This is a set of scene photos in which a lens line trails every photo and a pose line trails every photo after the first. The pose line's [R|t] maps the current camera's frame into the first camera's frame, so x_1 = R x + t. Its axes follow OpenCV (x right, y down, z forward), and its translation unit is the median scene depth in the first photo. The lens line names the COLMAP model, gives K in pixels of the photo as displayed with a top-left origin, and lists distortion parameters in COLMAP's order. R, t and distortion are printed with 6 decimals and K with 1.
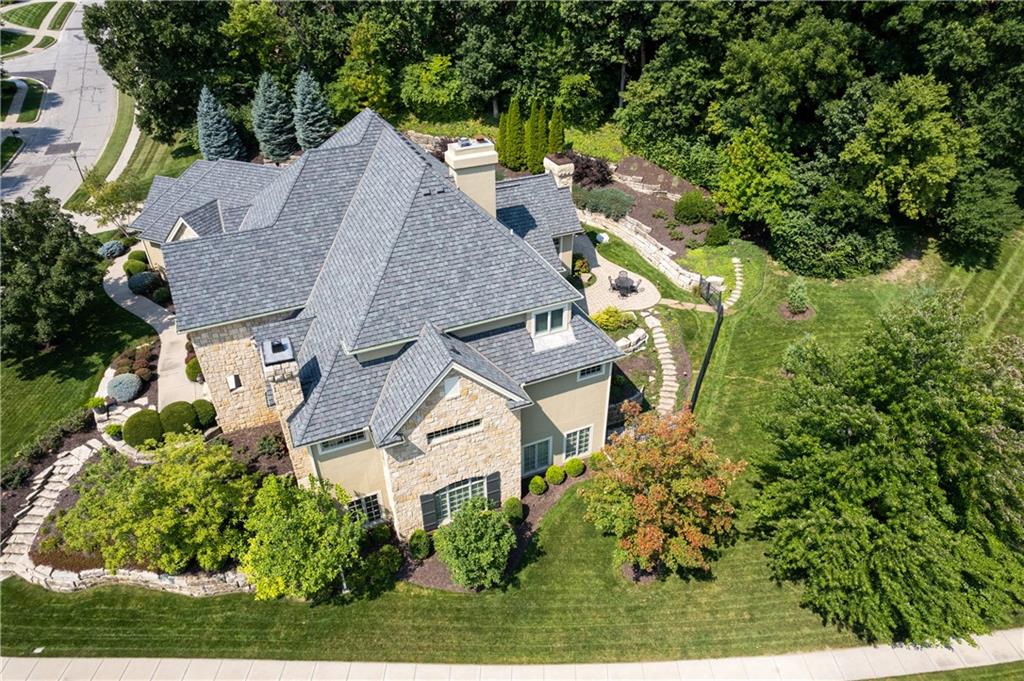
lens RADIAL K [[655.3, 0, 520.8], [0, 655.3, 339.0], [0, 0, 1]] dist [-0.070857, 0.064863]
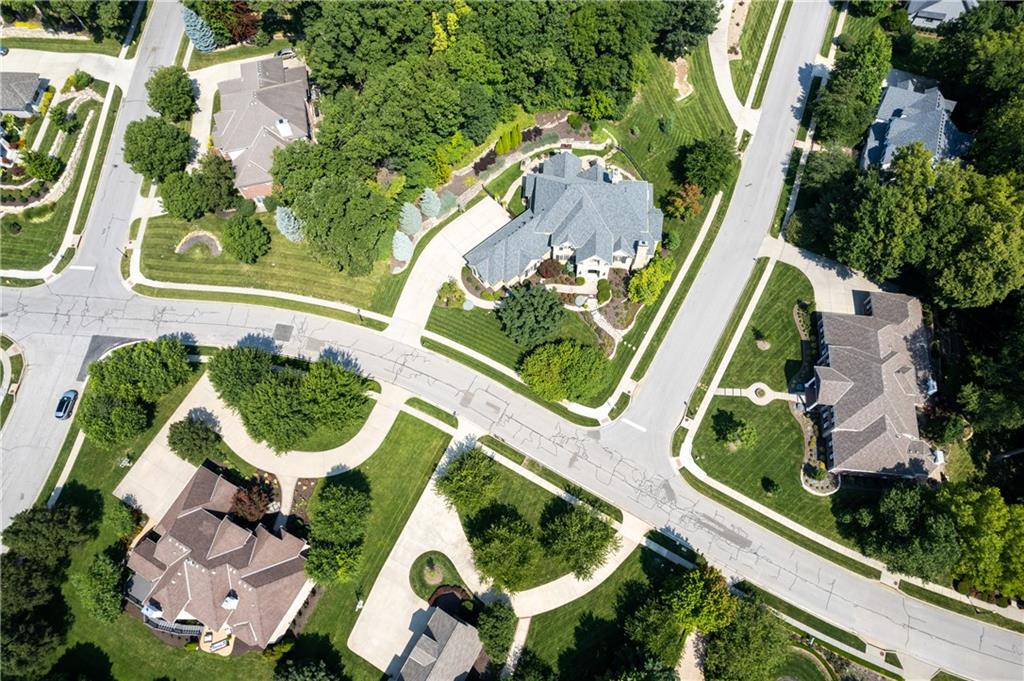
lens RADIAL K [[655.3, 0, 520.8], [0, 655.3, 339.0], [0, 0, 1]] dist [-0.070857, 0.064863]
pose [[0.471276, -0.808261, 0.353006, -1.479947], [0.510826, 0.576412, 0.637813, -1.474395], [-0.718996, -0.120261, 0.684530, -0.764186]]
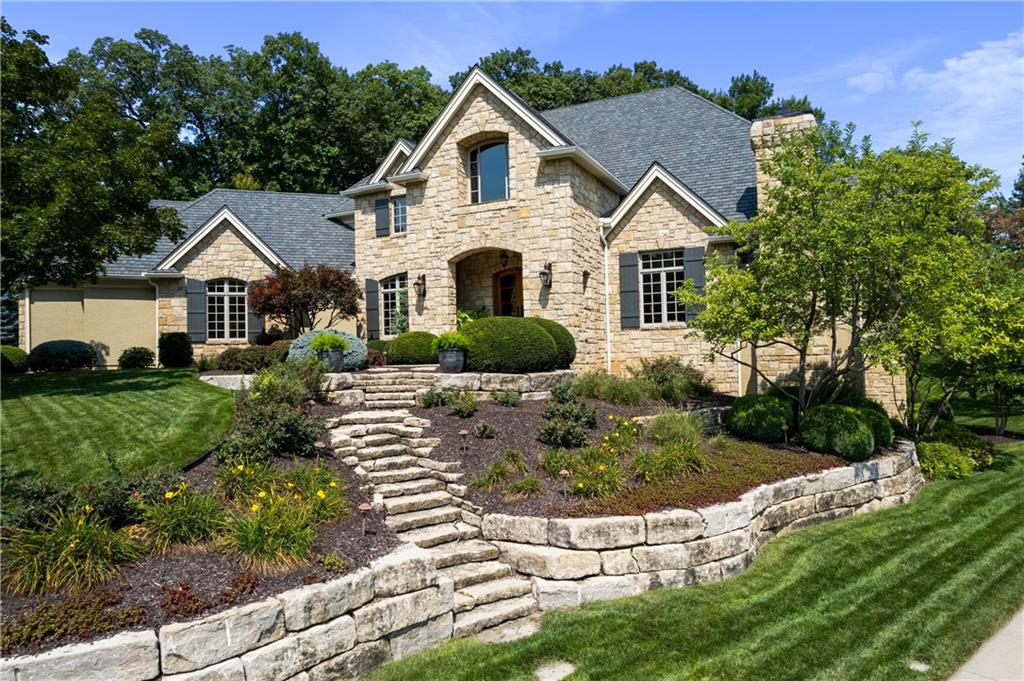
lens RADIAL K [[655.3, 0, 520.8], [0, 655.3, 339.0], [0, 0, 1]] dist [-0.070857, 0.064863]
pose [[0.757962, 0.002800, 0.652293, -0.577920], [0.384103, 0.806323, -0.449787, 0.231750], [-0.527218, 0.591469, 0.610087, 0.453706]]
